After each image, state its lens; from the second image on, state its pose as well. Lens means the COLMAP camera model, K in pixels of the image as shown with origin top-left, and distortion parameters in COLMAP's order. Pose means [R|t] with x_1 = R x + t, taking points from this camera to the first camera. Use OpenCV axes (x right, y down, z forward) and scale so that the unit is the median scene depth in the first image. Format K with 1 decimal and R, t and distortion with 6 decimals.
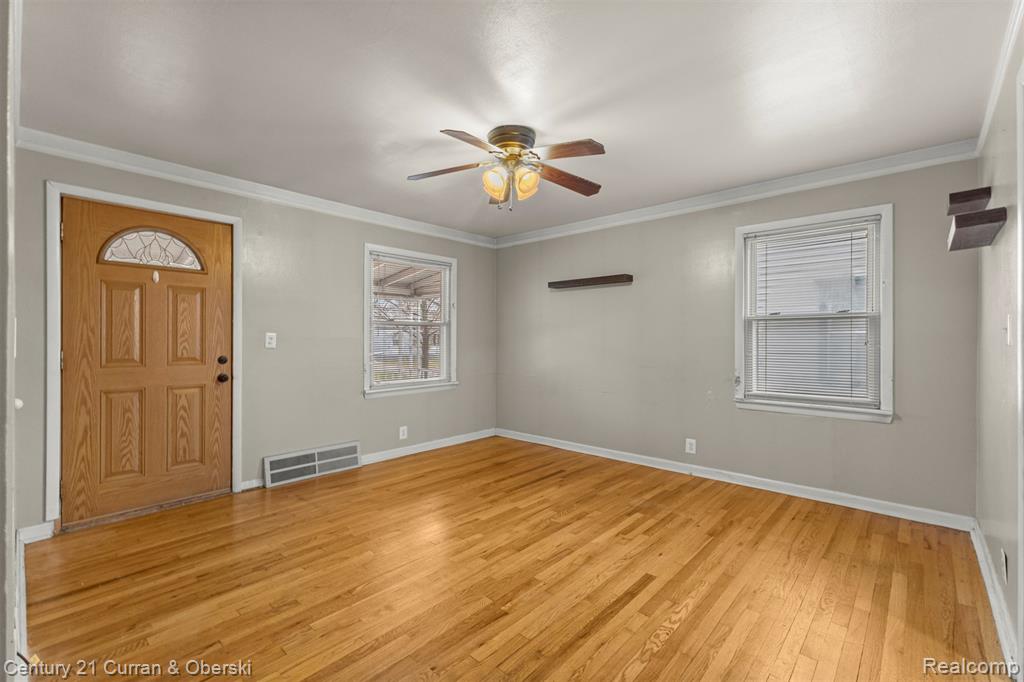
lens RADIAL K [[447.0, 0, 510.2], [0, 447.0, 343.6], [0, 0, 1]] dist [0.009778, -0.001285]
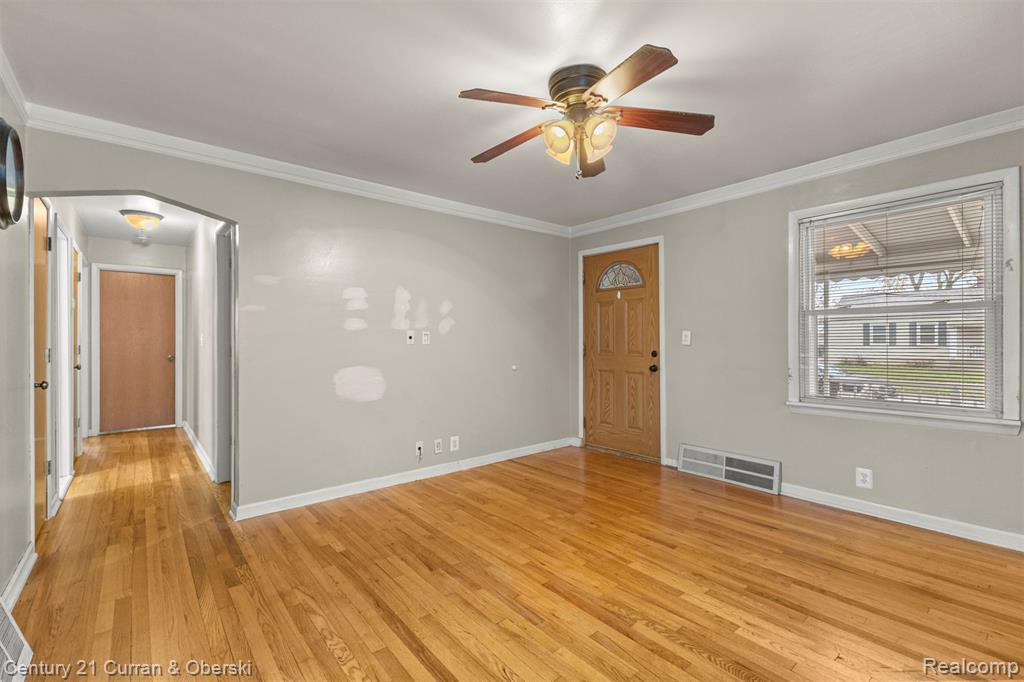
lens RADIAL K [[447.0, 0, 514.1], [0, 447.0, 341.3], [0, 0, 1]] dist [0.009778, -0.001285]
pose [[-0.133681, 0.002755, -0.991021, 0.744447], [-0.003377, 0.999989, 0.003235, -0.001386], [0.991019, 0.003779, -0.133670, 0.906841]]
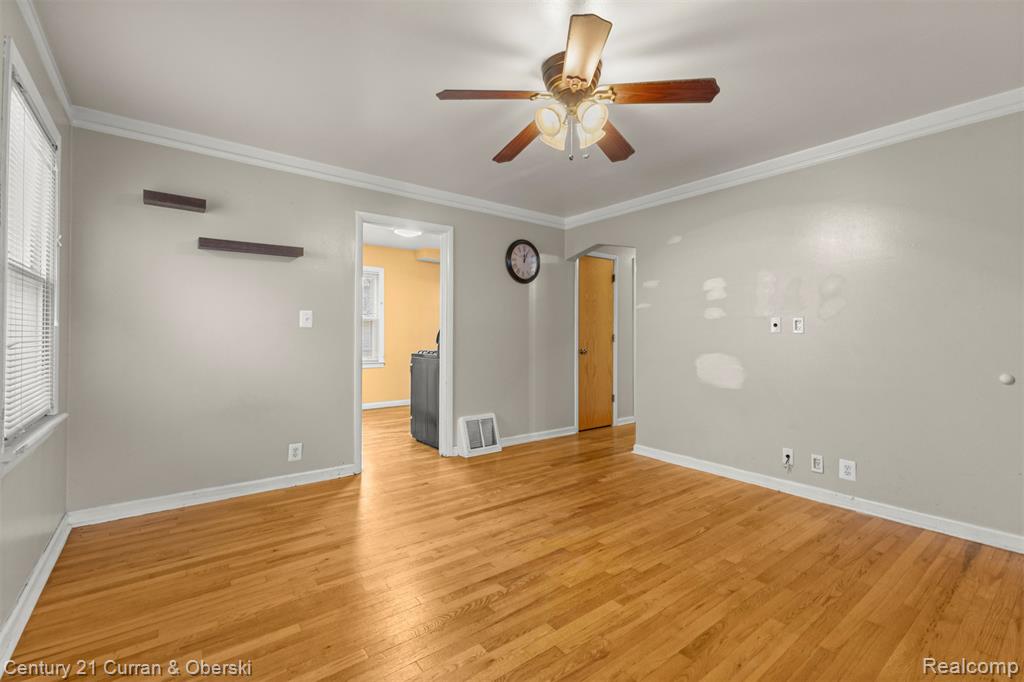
lens RADIAL K [[447.0, 0, 514.3], [0, 447.0, 331.2], [0, 0, 1]] dist [0.009778, -0.001285]
pose [[-0.986402, -0.003248, 0.164318, -0.027212], [-0.002884, 0.999993, 0.002456, 0.008152], [-0.164325, 0.001948, -0.986404, 1.656910]]
